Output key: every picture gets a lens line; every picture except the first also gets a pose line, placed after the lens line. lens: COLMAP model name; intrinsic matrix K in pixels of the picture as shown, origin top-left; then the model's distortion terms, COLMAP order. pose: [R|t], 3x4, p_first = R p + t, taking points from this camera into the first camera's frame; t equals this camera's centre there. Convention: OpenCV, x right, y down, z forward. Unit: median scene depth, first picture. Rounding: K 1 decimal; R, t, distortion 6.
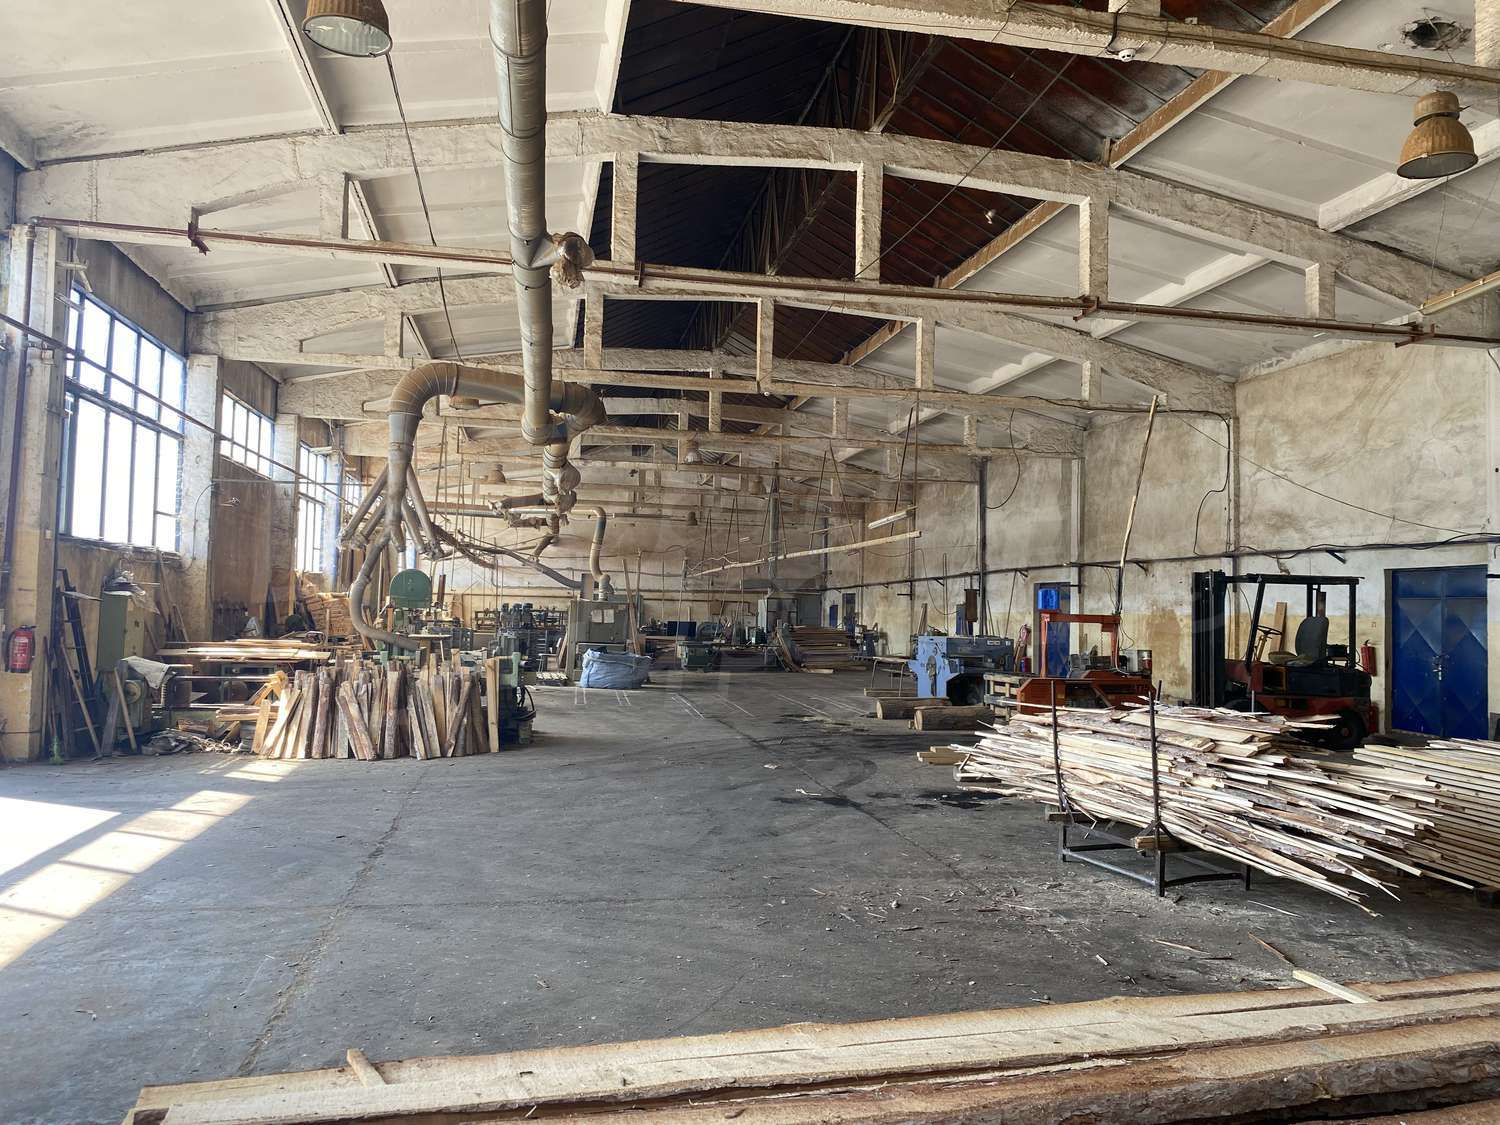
lens RADIAL K [[1154.5, 0, 750.3], [0, 1154.5, 563.9], [0, 0, 1]] dist [0.011074, -0.006852]
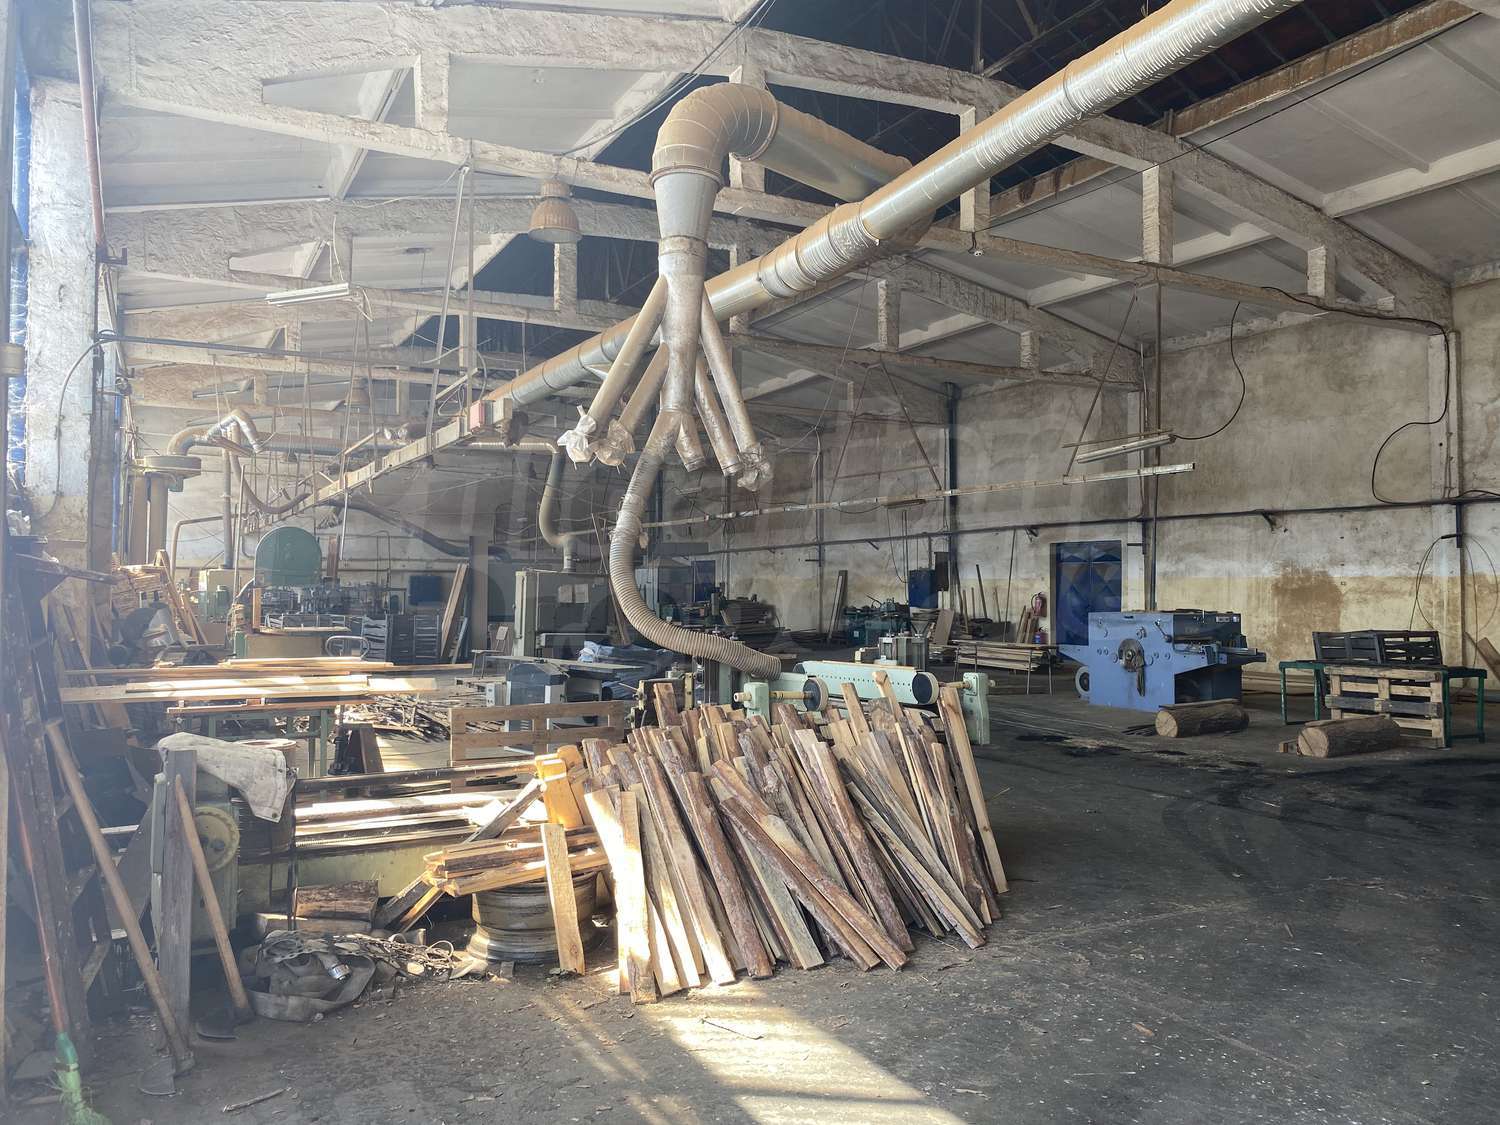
lens RADIAL K [[1154.5, 0, 751.7], [0, 1154.5, 556.7], [0, 0, 1]] dist [0.011074, -0.006852]
pose [[0.955821, -0.011439, 0.293728, -0.287366], [0.005590, 0.999769, 0.020744, 0.011066], [-0.293897, -0.018185, 0.955664, 0.369665]]
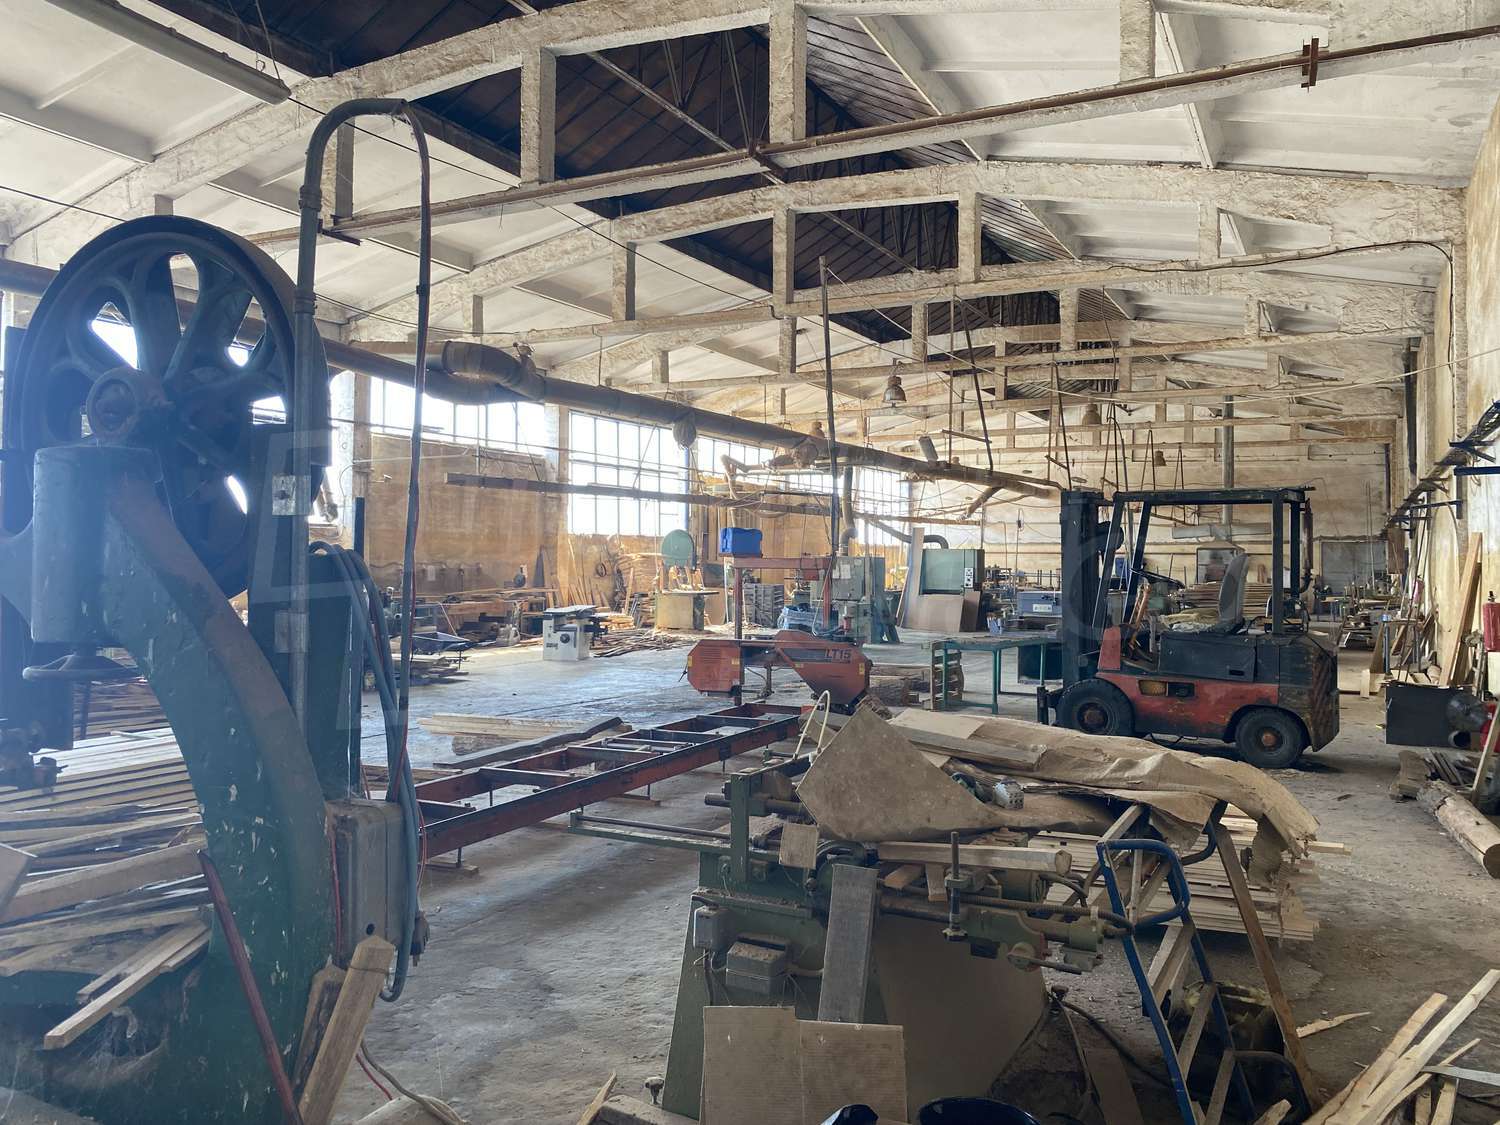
lens RADIAL K [[1154.5, 0, 747.2], [0, 1154.5, 558.3], [0, 0, 1]] dist [0.011074, -0.006852]
pose [[0.785872, -0.019335, -0.618087, 0.499264], [0.039534, 0.999037, 0.019013, 0.016679], [0.617125, -0.039377, 0.785880, 0.262055]]
